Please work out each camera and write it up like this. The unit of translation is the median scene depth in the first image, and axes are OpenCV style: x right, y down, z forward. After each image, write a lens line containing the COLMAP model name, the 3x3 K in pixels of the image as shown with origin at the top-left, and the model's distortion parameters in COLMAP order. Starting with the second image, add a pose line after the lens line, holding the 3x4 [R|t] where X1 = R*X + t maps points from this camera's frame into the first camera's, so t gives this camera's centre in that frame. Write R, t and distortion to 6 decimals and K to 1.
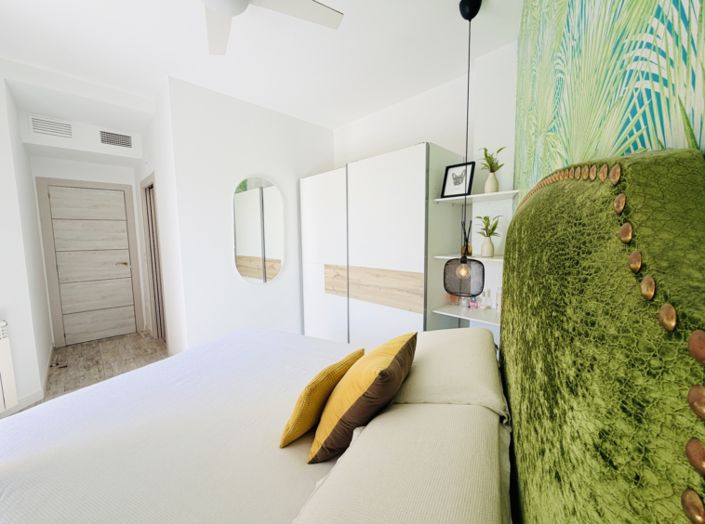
lens RADIAL K [[281.3, 0, 351.9], [0, 281.3, 262.5], [0, 0, 1]] dist [0.001632, -0.000039]
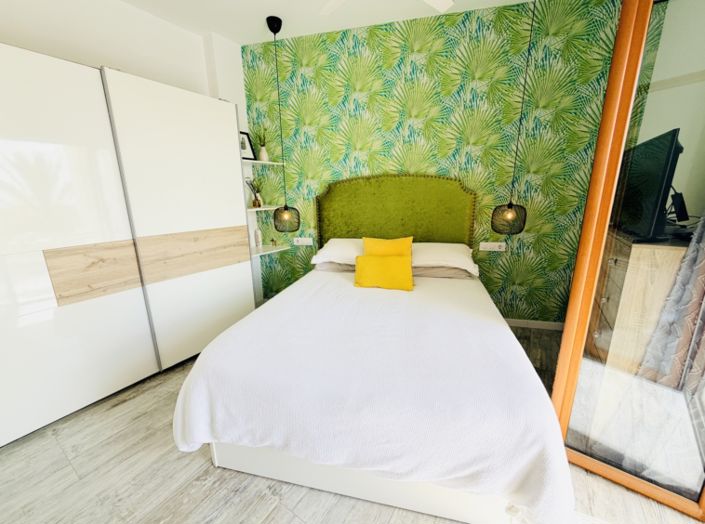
lens RADIAL K [[281.3, 0, 352.9], [0, 281.3, 259.5], [0, 0, 1]] dist [0.001632, -0.000039]
pose [[-0.200488, -0.226144, 0.953238, -0.781307], [0.098752, 0.963373, 0.249319, -0.056266], [-0.974706, 0.144120, -0.170812, 0.649103]]
